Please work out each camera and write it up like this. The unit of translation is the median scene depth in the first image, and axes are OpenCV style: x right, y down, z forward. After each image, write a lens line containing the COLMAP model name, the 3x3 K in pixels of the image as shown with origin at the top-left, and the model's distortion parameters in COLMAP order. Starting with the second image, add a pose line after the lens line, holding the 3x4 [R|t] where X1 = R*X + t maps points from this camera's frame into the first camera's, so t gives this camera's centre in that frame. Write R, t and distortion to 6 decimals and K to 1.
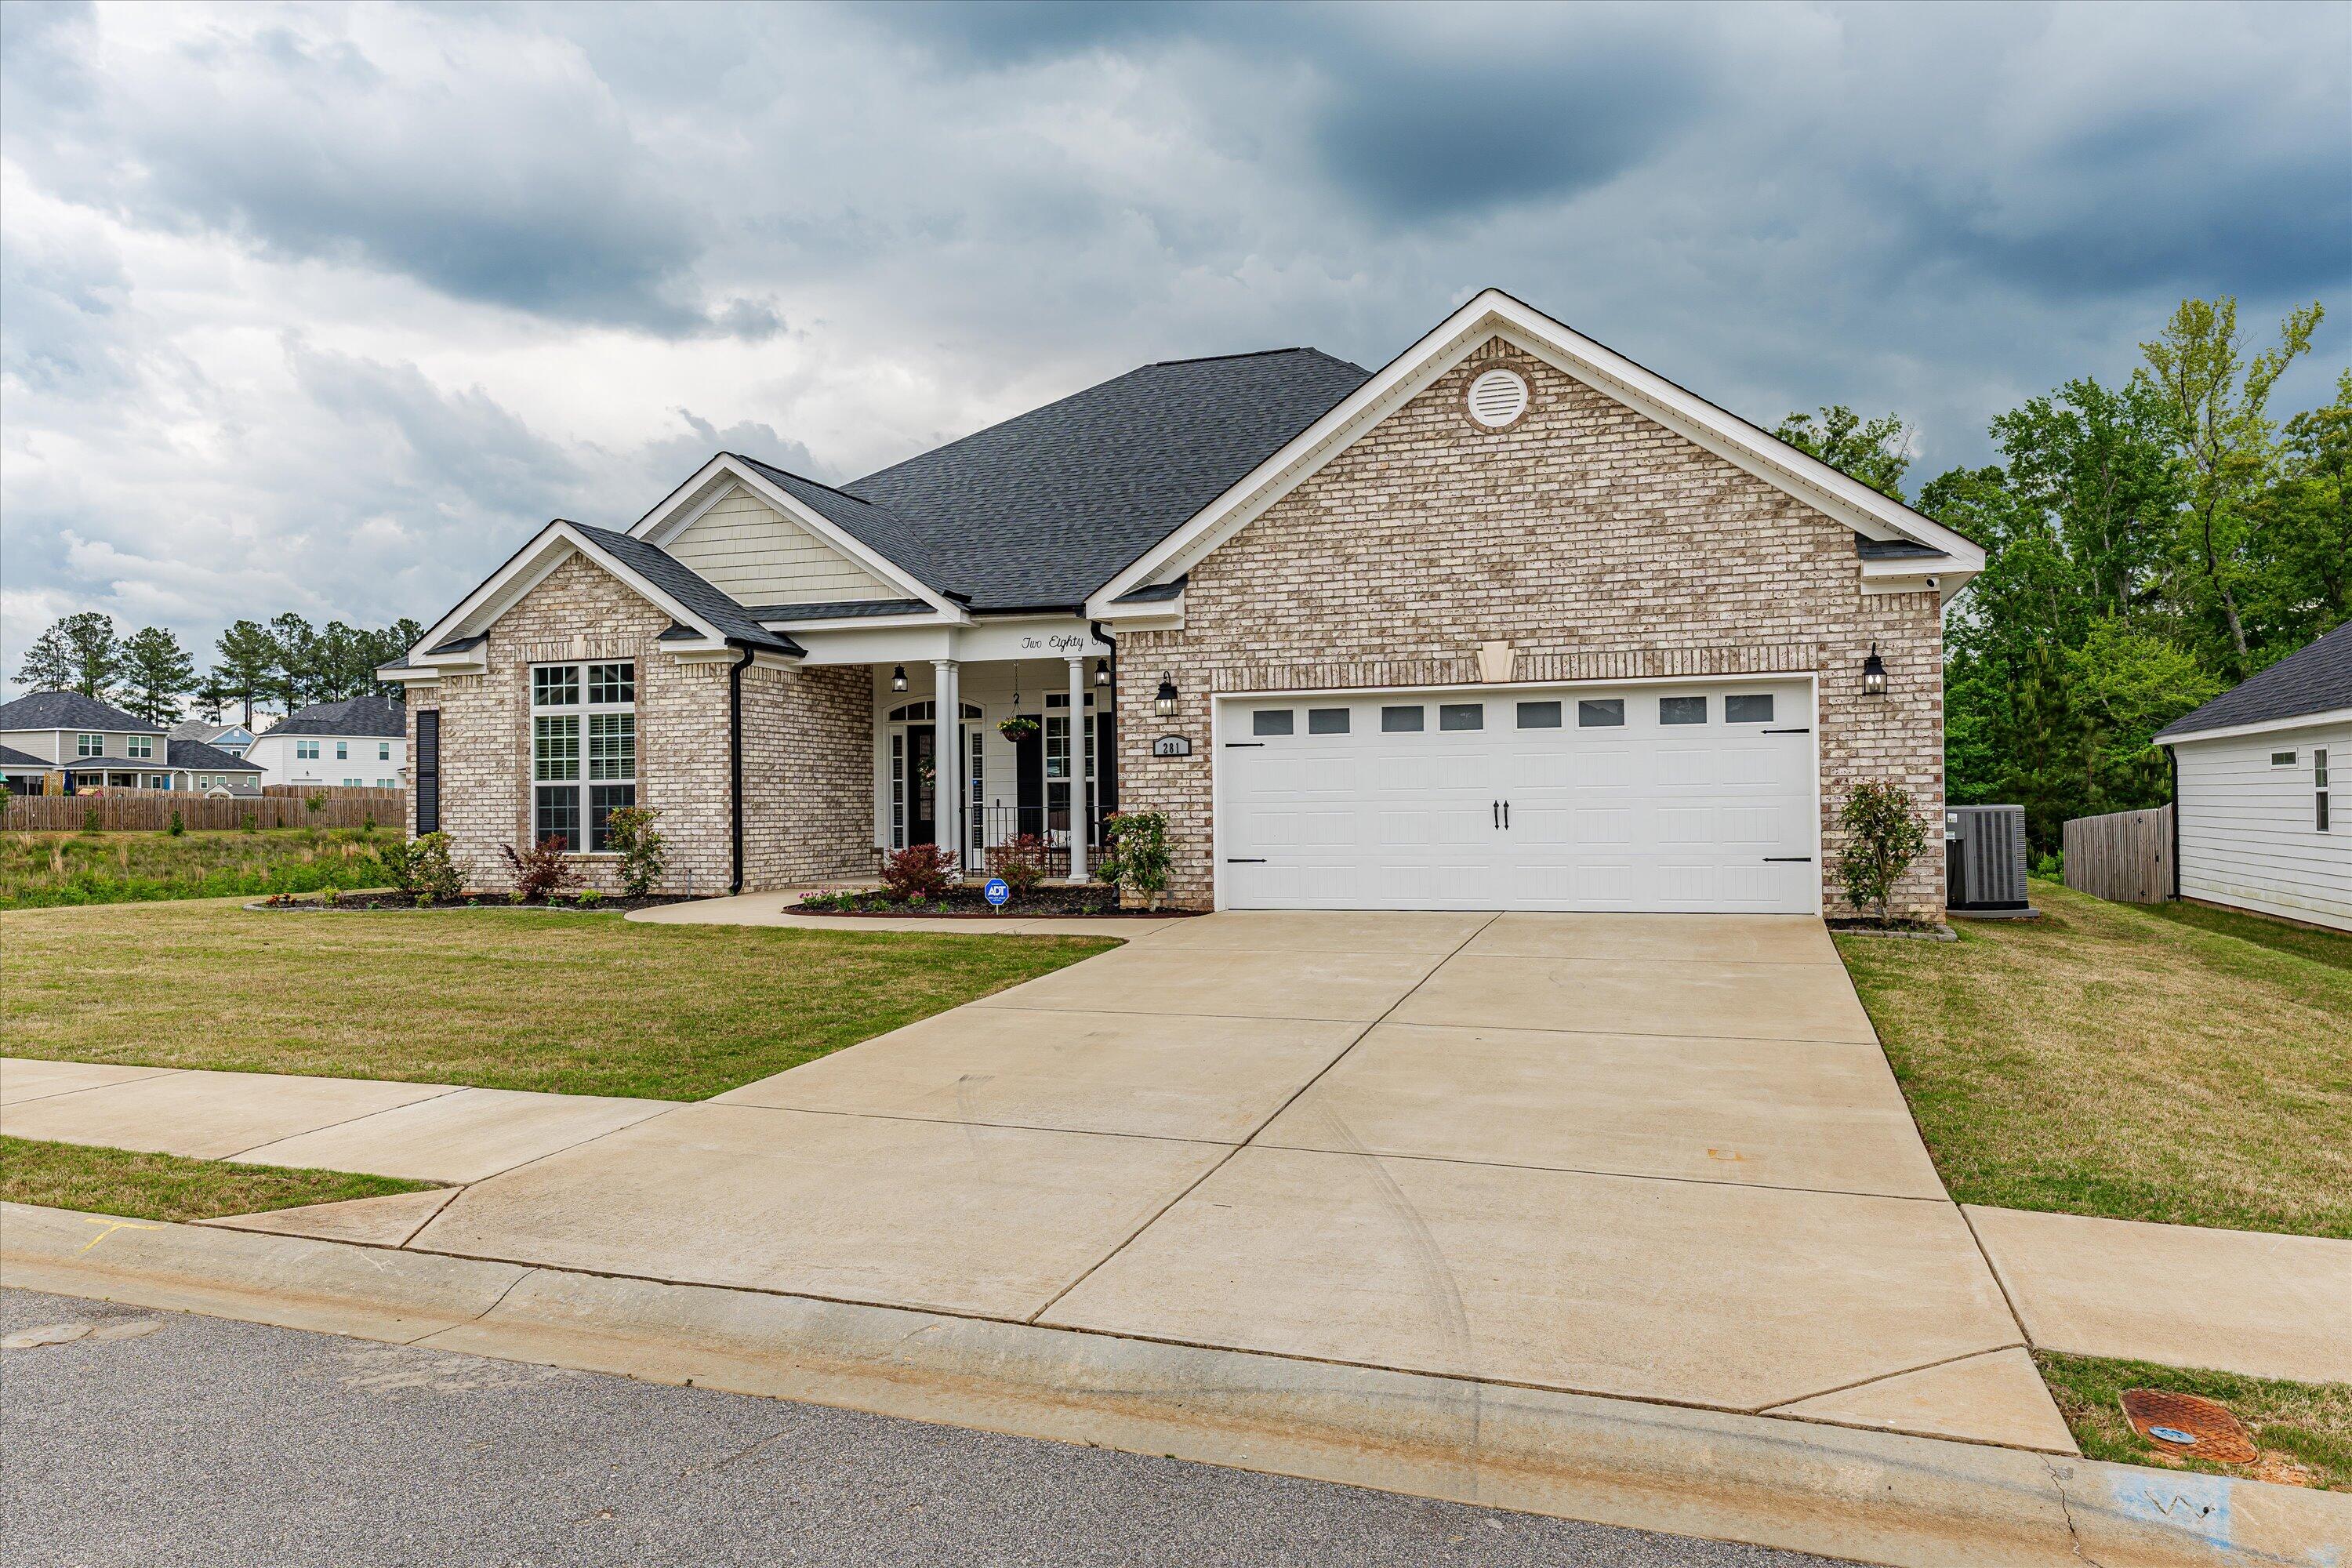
lens RADIAL K [[1532.4, 0, 1052.8], [0, 1532.4, 784.6], [0, 0, 1]] dist [0.000785, 0.000554]
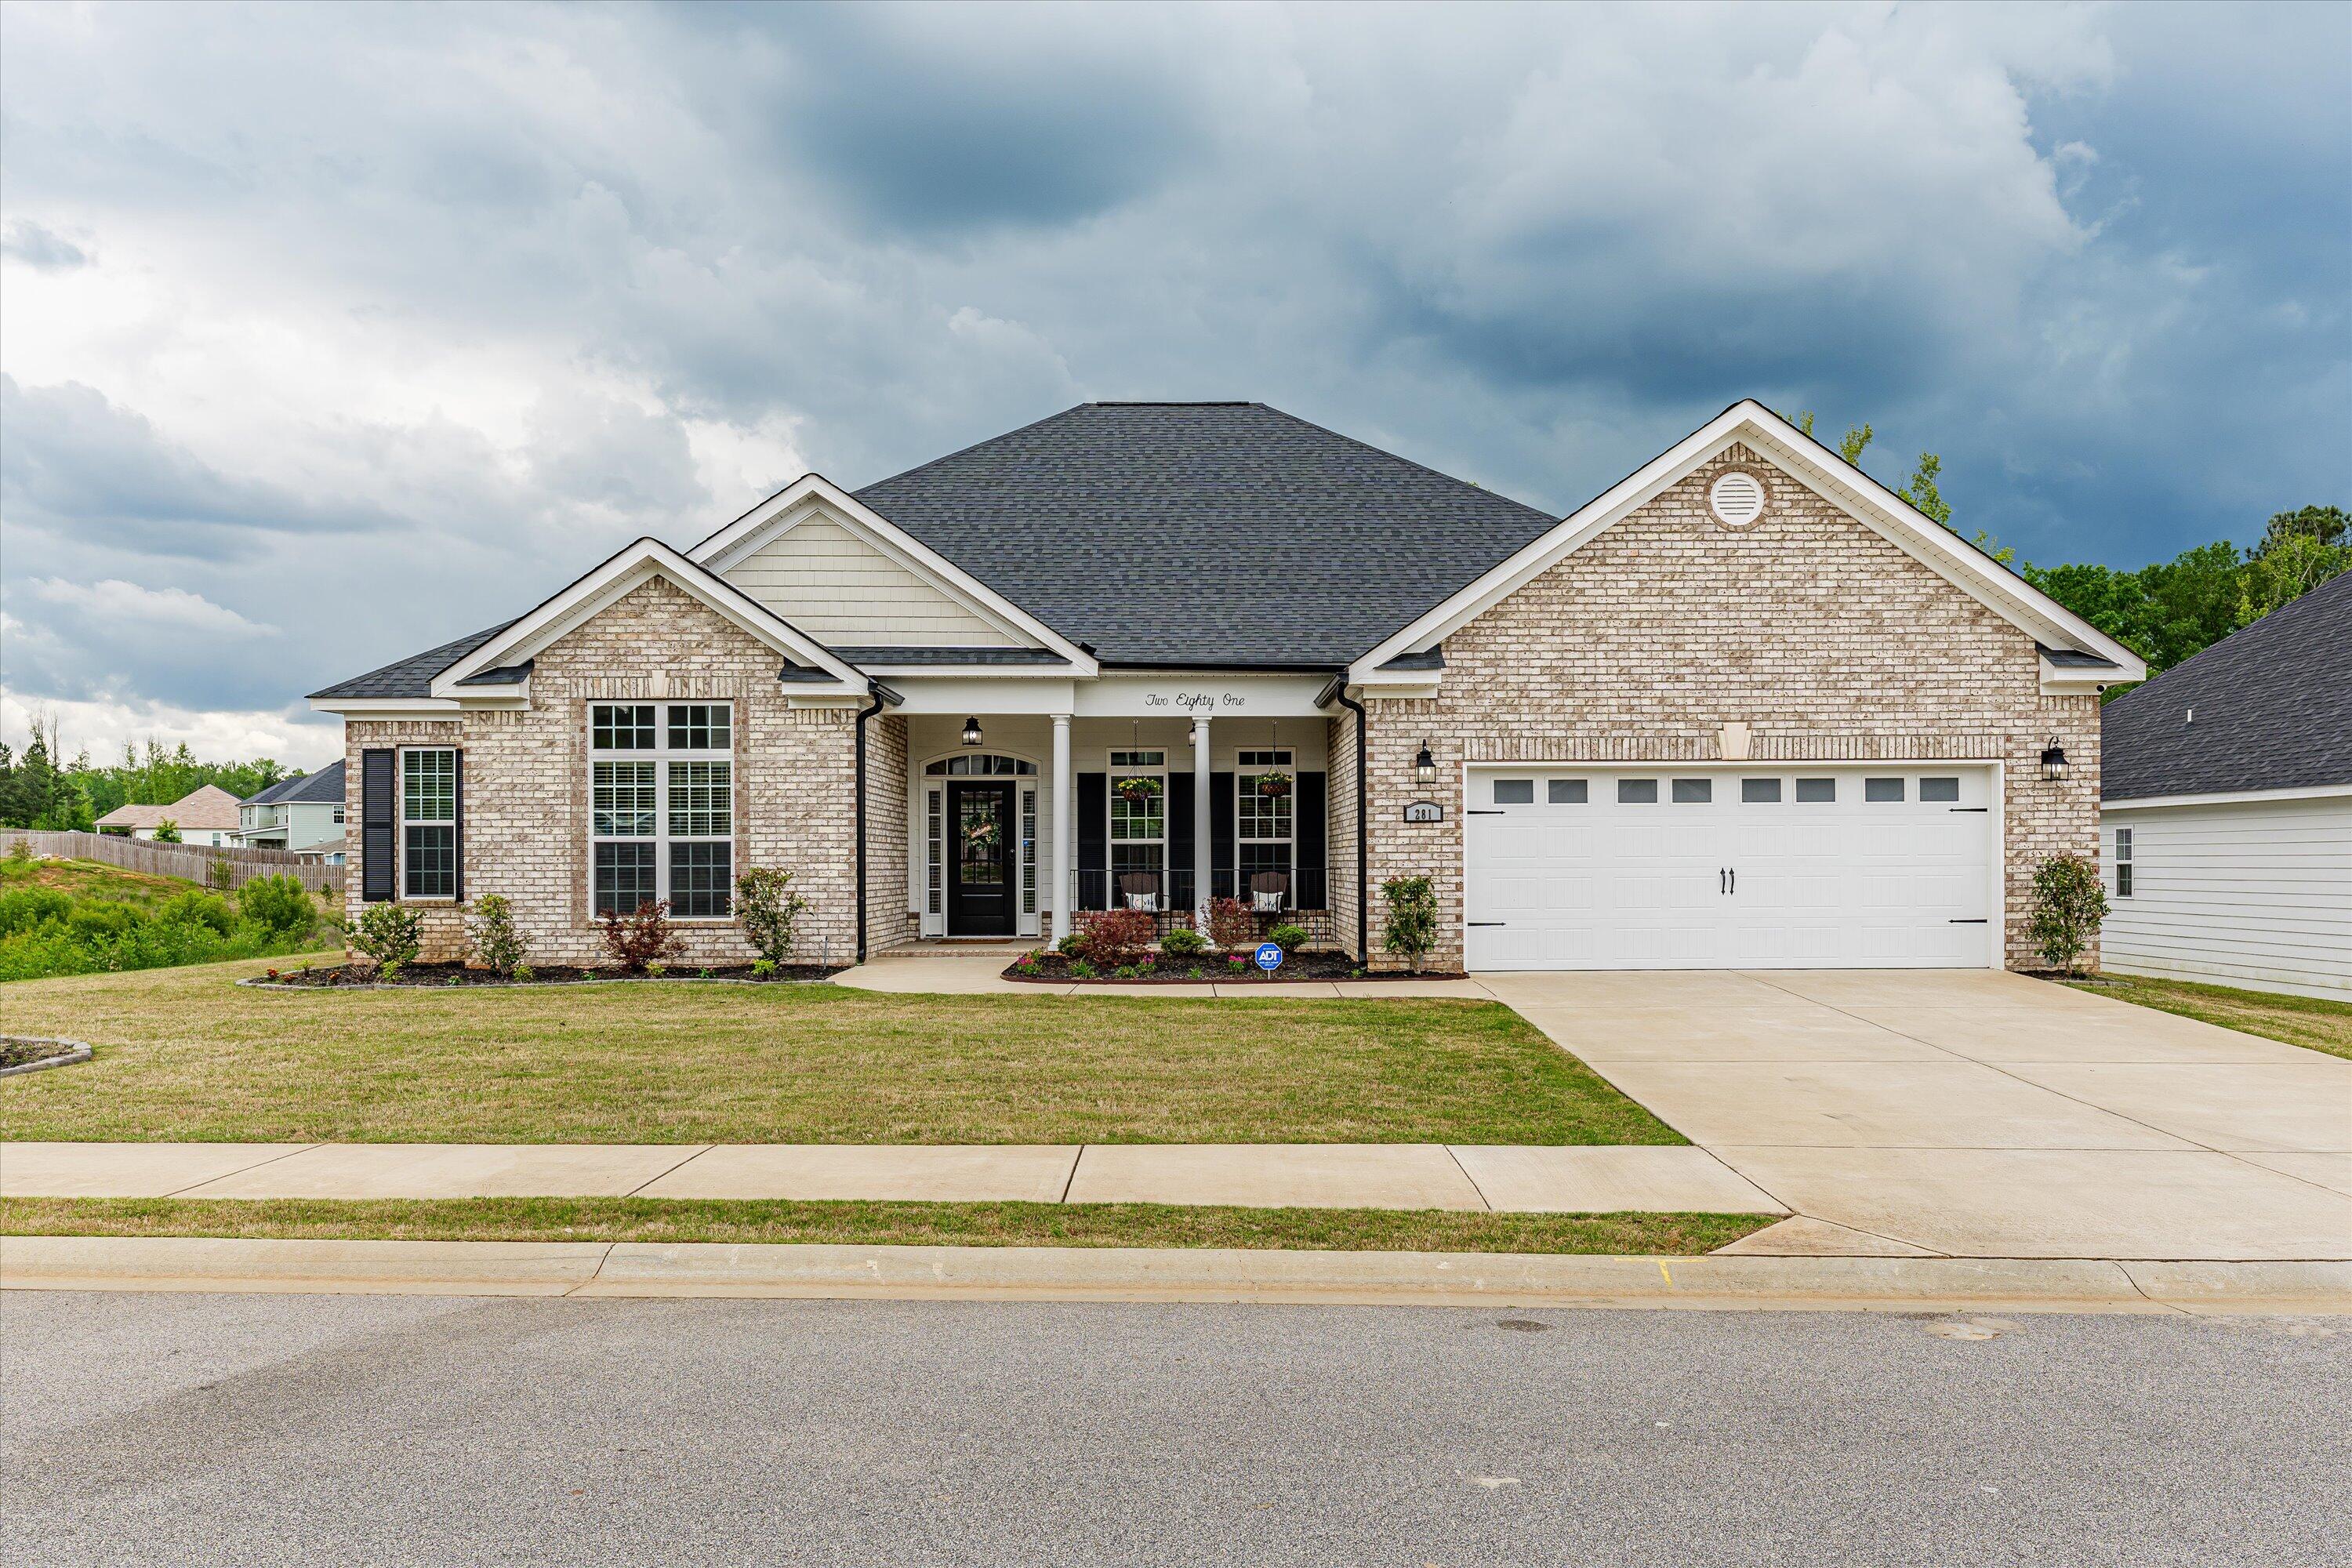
lens RADIAL K [[1702.9, 0, 1070.1], [0, 1702.9, 864.4], [0, 0, 1]] dist [0.001284, -0.002522]
pose [[0.948182, 0.007572, 0.317639, -0.527099], [-0.011718, 0.999869, 0.011143, -0.000251], [-0.317513, -0.014287, 0.948146, -0.001133]]
